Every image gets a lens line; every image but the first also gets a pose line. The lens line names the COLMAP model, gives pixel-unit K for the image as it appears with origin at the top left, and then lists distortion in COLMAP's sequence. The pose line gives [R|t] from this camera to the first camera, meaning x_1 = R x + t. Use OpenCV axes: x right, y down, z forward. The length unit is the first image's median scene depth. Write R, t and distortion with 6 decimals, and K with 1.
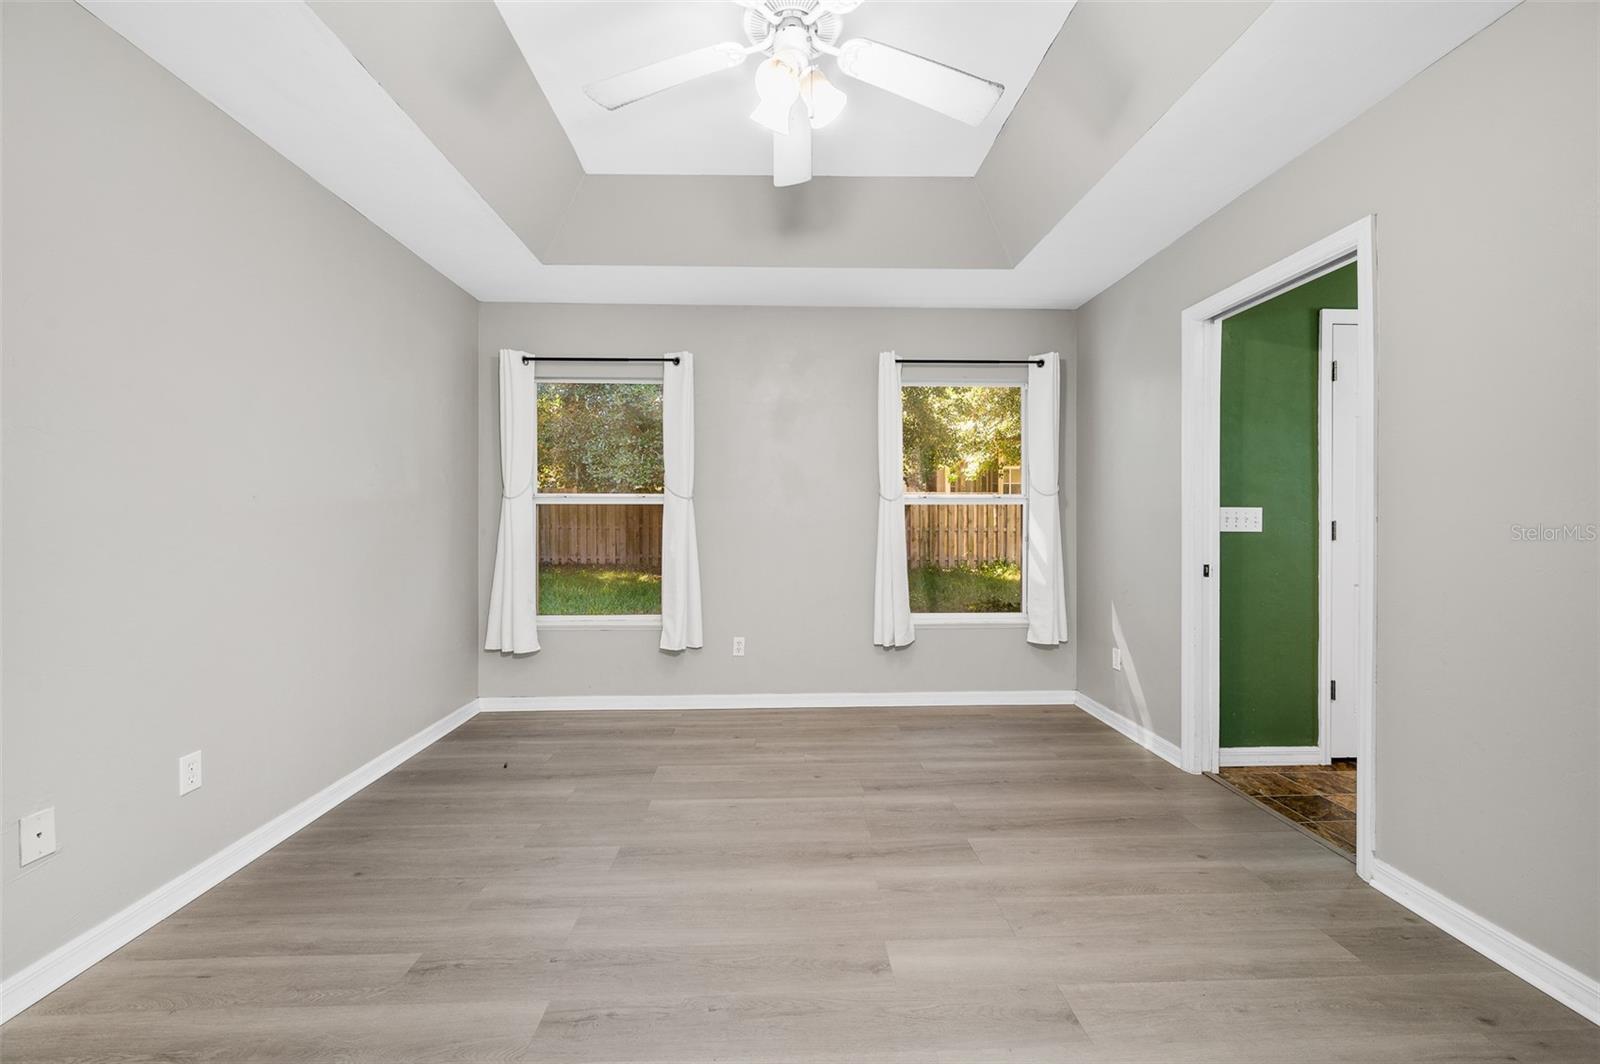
lens RADIAL K [[630.6, 0, 805.6], [0, 630.6, 521.6], [0, 0, 1]] dist [0.000265, -0.000031]
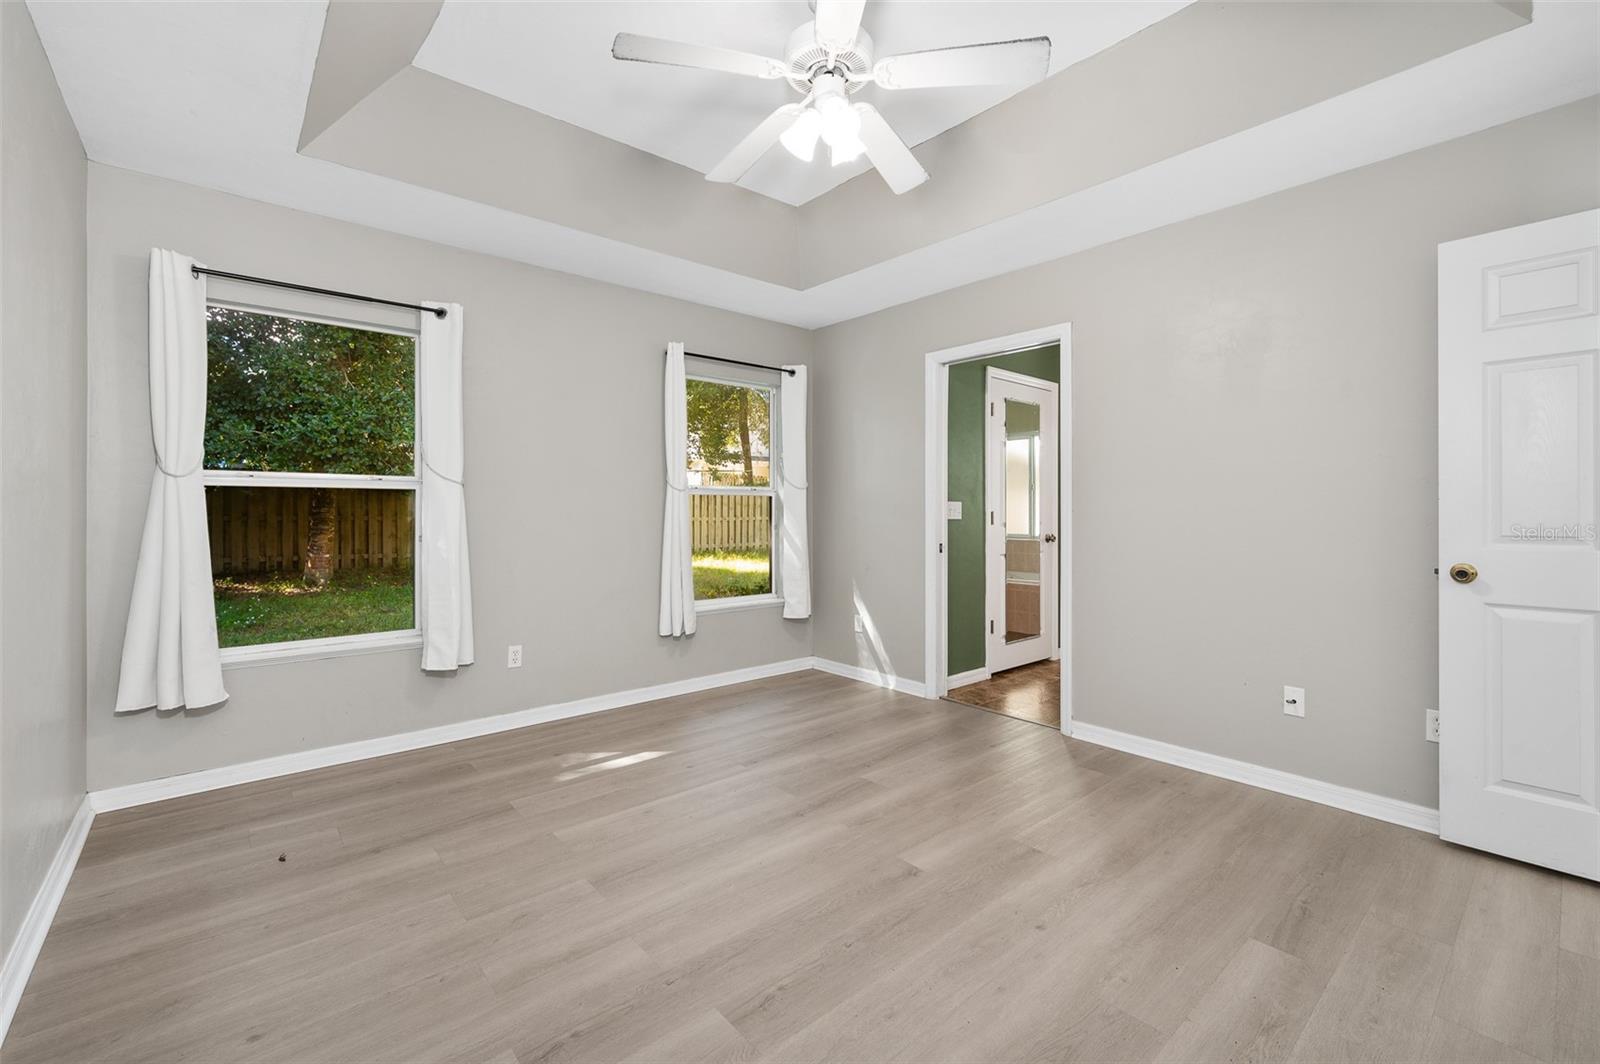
lens RADIAL K [[665.5, 0, 799.7], [0, 665.5, 509.5], [0, 0, 1]] dist [-0.000517, -0.000154]
pose [[0.788048, 0.001914, 0.615611, -0.426853], [-0.000792, 0.999997, -0.002095, -0.001553], [-0.615613, 0.001163, 0.788048, 0.052135]]
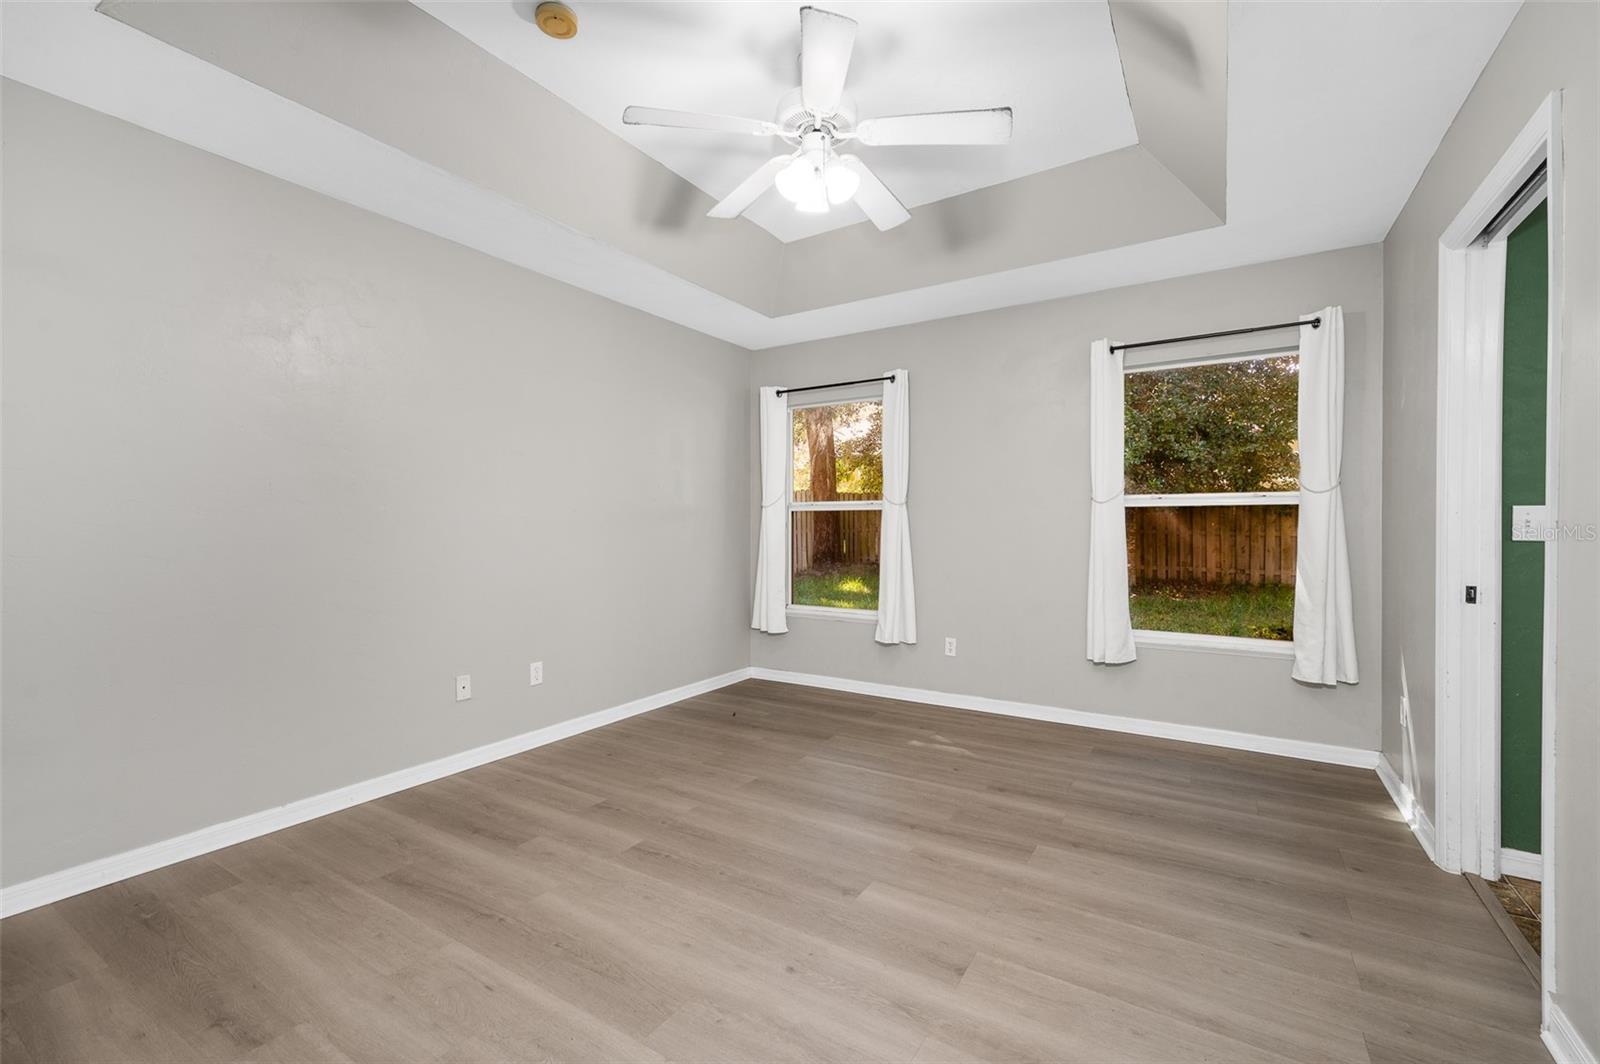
lens RADIAL K [[683.6, 0, 804.3], [0, 683.6, 526.9], [0, 0, 1]] dist [0.010080, 0.000046]
pose [[0.825628, 0.000711, -0.564214, 0.390752], [0.000918, 0.999996, 0.002602, -0.002131], [0.564213, -0.002666, 0.825625, -0.071252]]
